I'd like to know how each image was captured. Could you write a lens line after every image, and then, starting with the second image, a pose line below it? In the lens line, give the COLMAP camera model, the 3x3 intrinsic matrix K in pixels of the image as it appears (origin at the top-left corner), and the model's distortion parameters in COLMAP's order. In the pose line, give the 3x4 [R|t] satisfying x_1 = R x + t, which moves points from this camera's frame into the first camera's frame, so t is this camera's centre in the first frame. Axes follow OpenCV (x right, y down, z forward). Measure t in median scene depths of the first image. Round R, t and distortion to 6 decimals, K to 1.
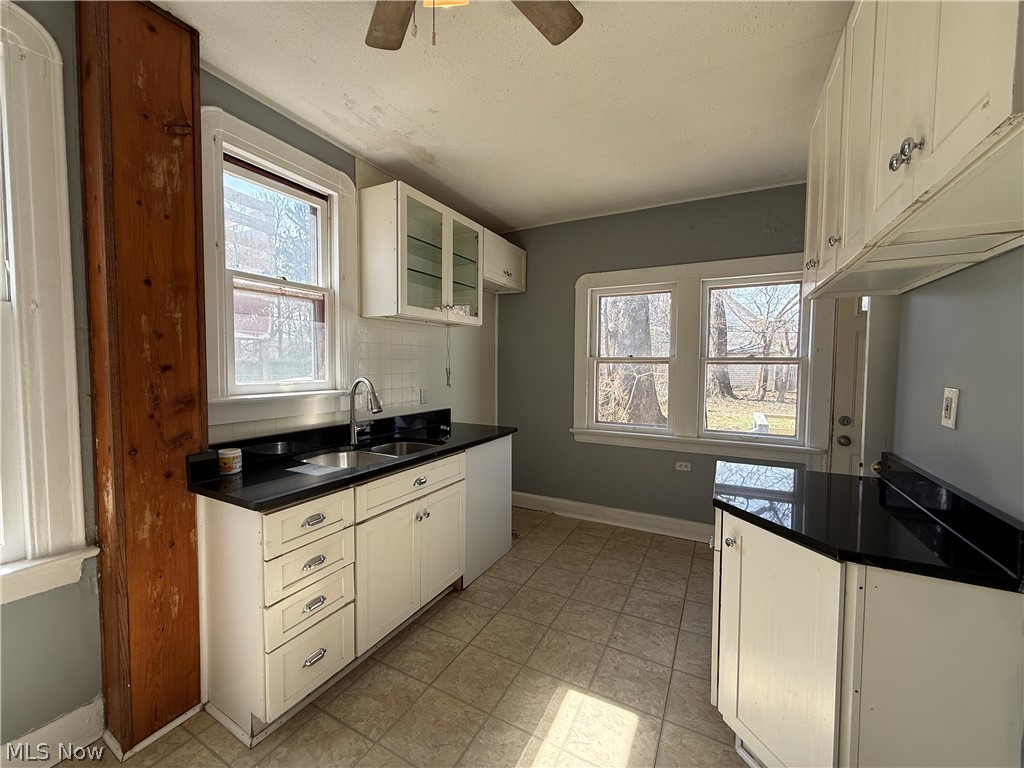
lens RADIAL K [[407.0, 0, 509.9], [0, 407.0, 380.3], [0, 0, 1]] dist [0.000307, 0.000526]
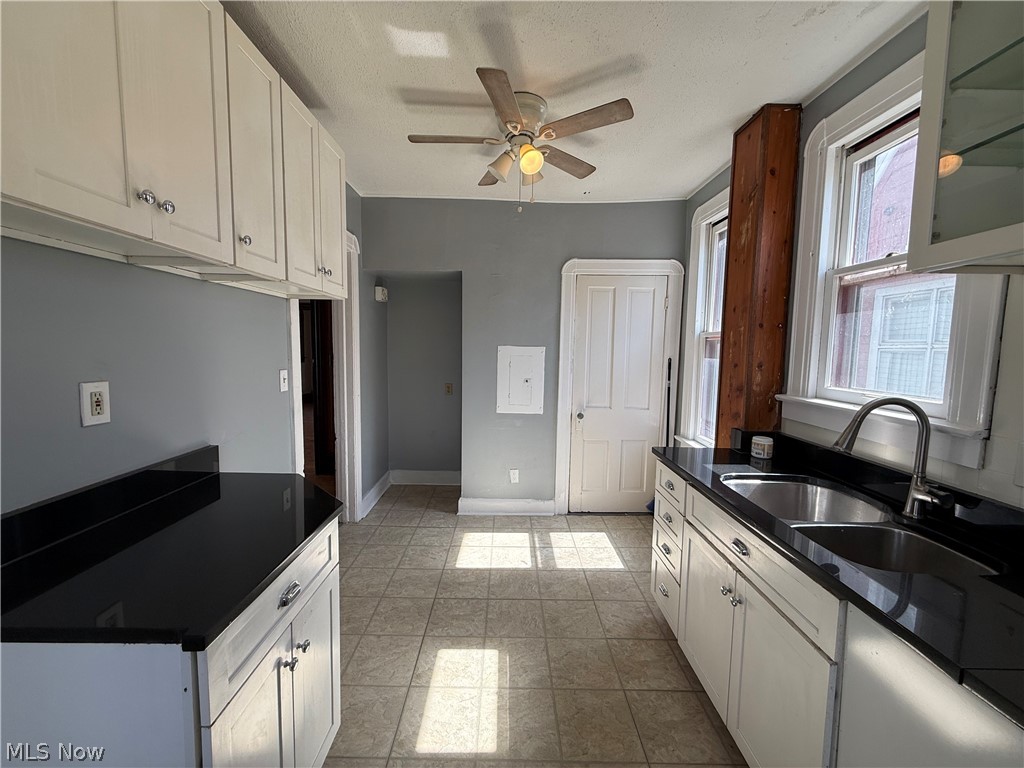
lens RADIAL K [[407.0, 0, 510.9], [0, 407.0, 383.1], [0, 0, 1]] dist [0.000307, 0.000526]
pose [[-0.877030, 0.020847, -0.479983, 0.579046], [-0.044461, 0.991249, 0.124292, -0.113884], [0.478374, 0.130348, -0.868428, 1.883068]]
